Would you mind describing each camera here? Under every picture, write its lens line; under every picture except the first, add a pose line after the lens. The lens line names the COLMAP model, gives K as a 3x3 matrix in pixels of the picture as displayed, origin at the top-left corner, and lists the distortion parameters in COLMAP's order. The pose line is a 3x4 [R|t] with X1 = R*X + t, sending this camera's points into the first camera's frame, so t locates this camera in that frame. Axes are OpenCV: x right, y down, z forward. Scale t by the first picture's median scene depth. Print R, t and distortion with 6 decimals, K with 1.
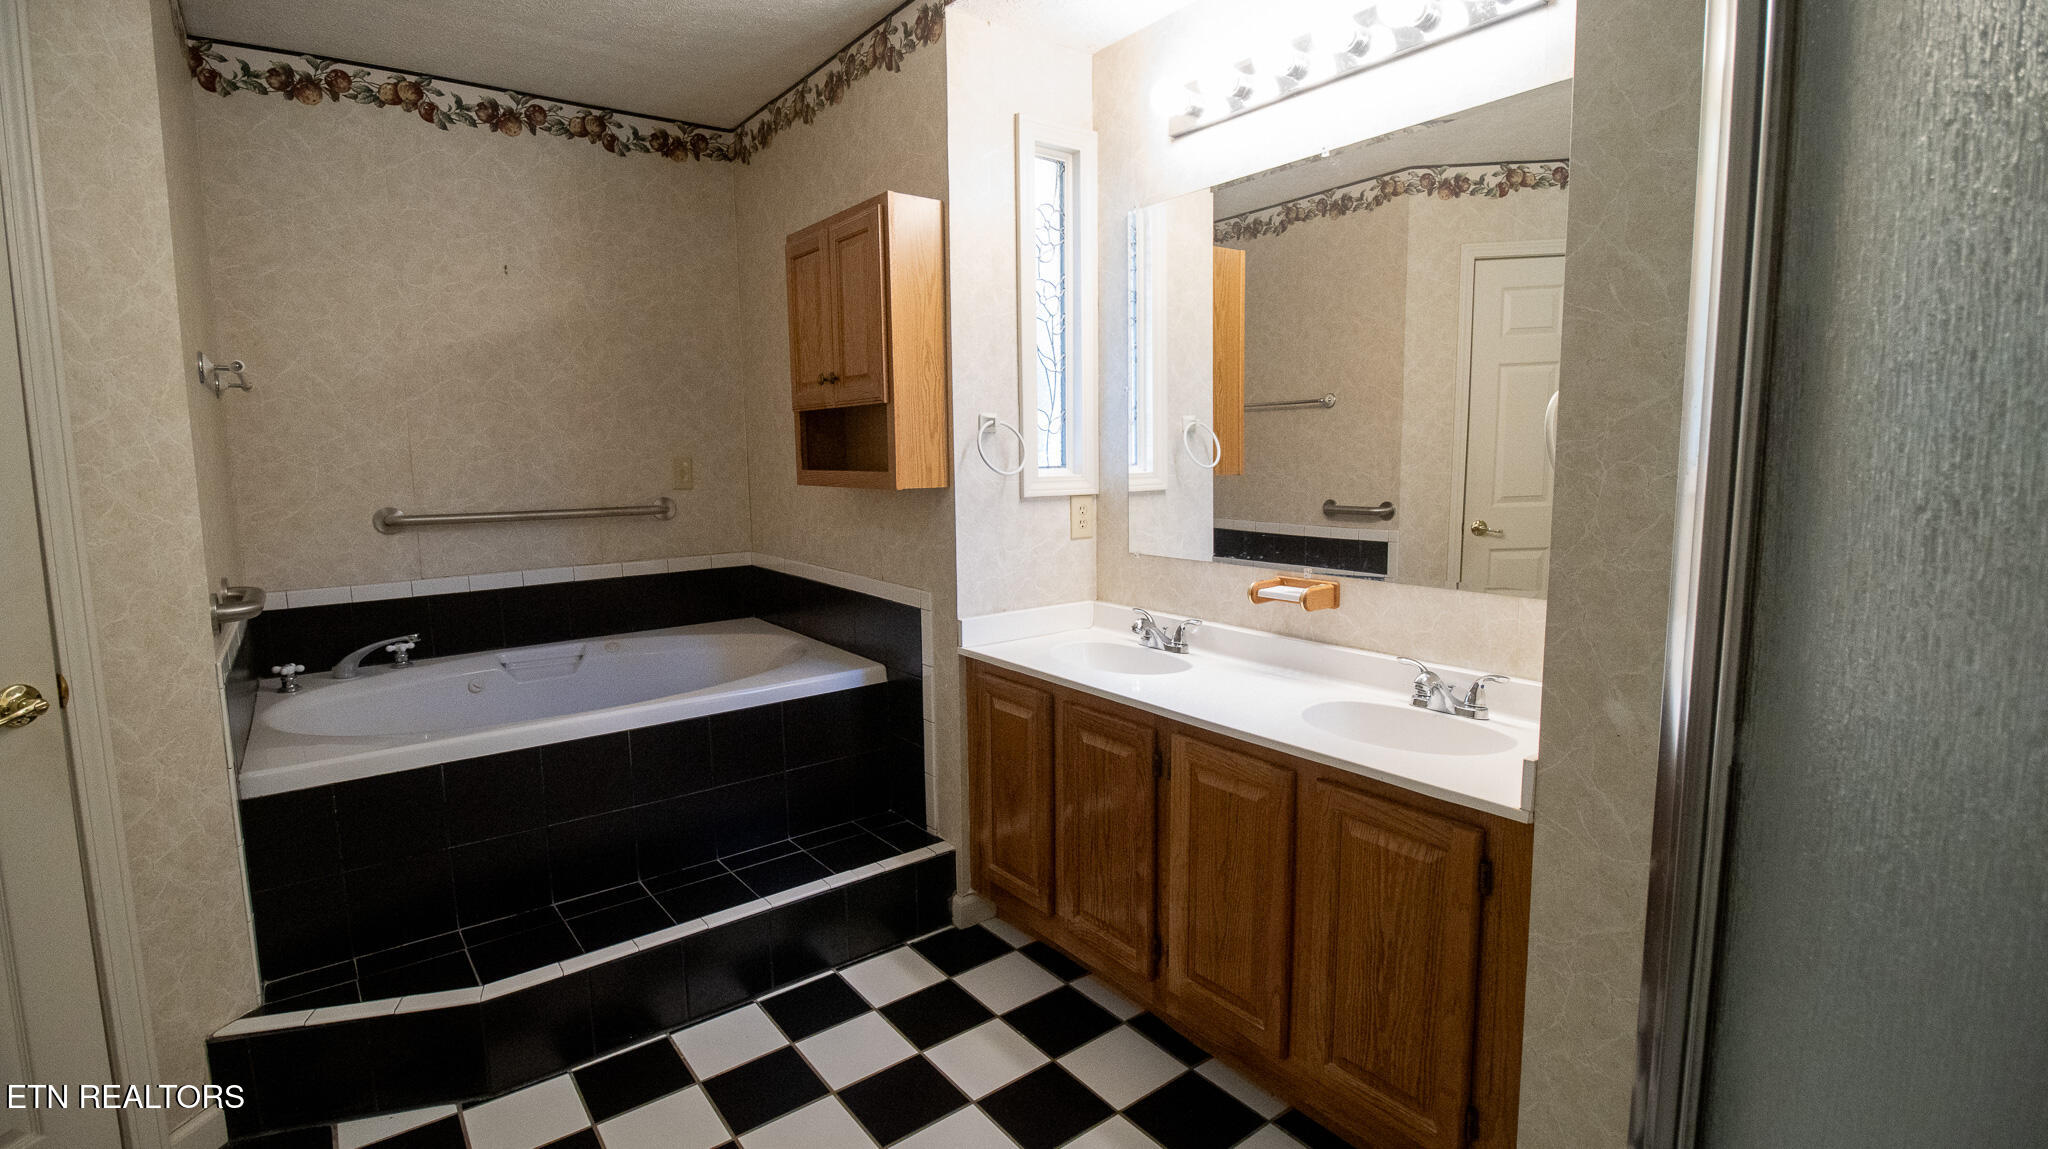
lens RADIAL K [[981.3, 0, 1033.8], [0, 981.3, 581.8], [0, 0, 1]] dist [-0.001194, -0.009935]
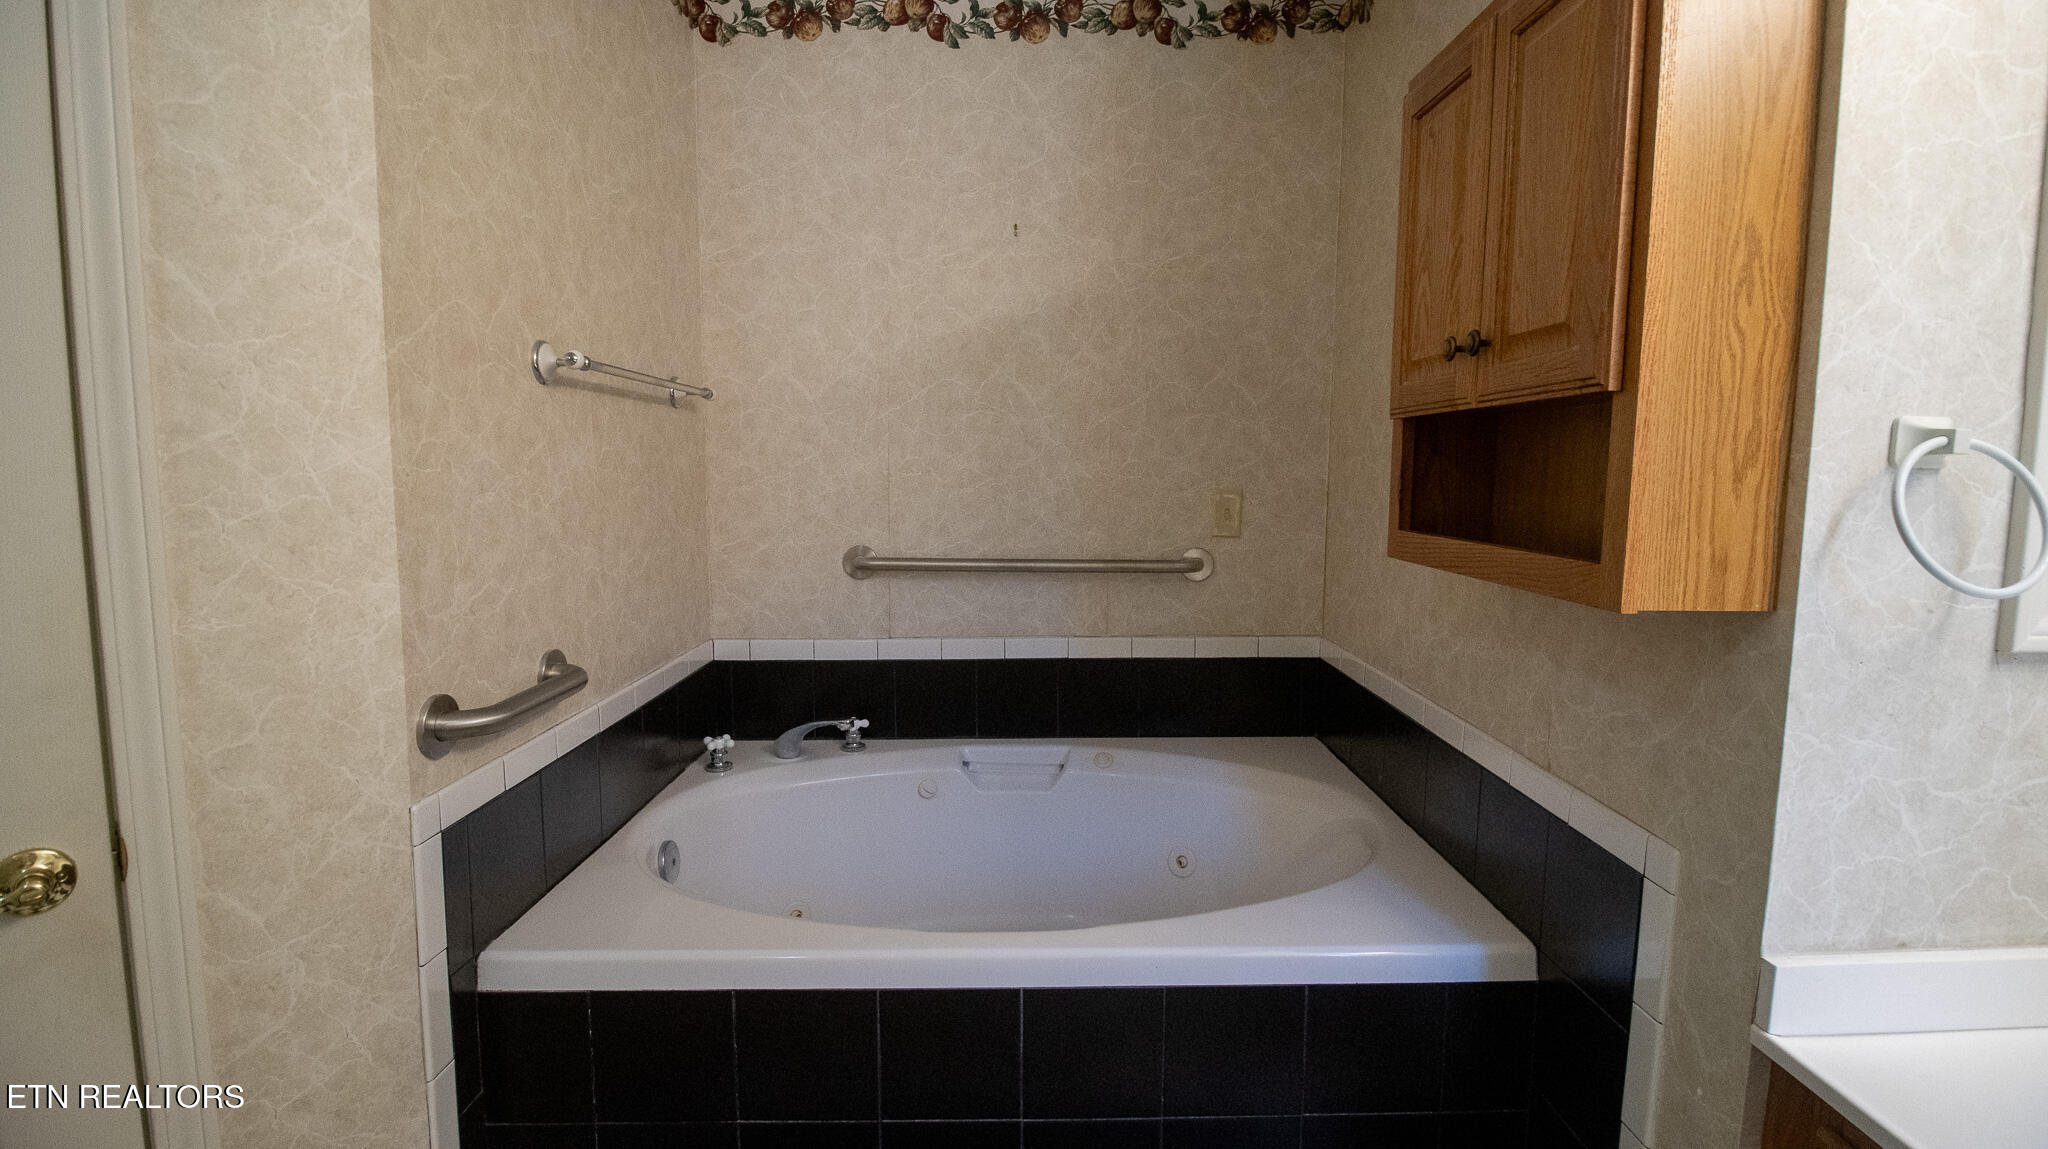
lens RADIAL K [[981.3, 0, 1033.8], [0, 981.3, 581.8], [0, 0, 1]] dist [-0.001194, -0.009935]
pose [[0.810481, 0.085417, -0.579503, -0.092421], [-0.093697, 0.995477, 0.015687, -0.080058], [0.578222, 0.041583, 0.814819, 0.484737]]
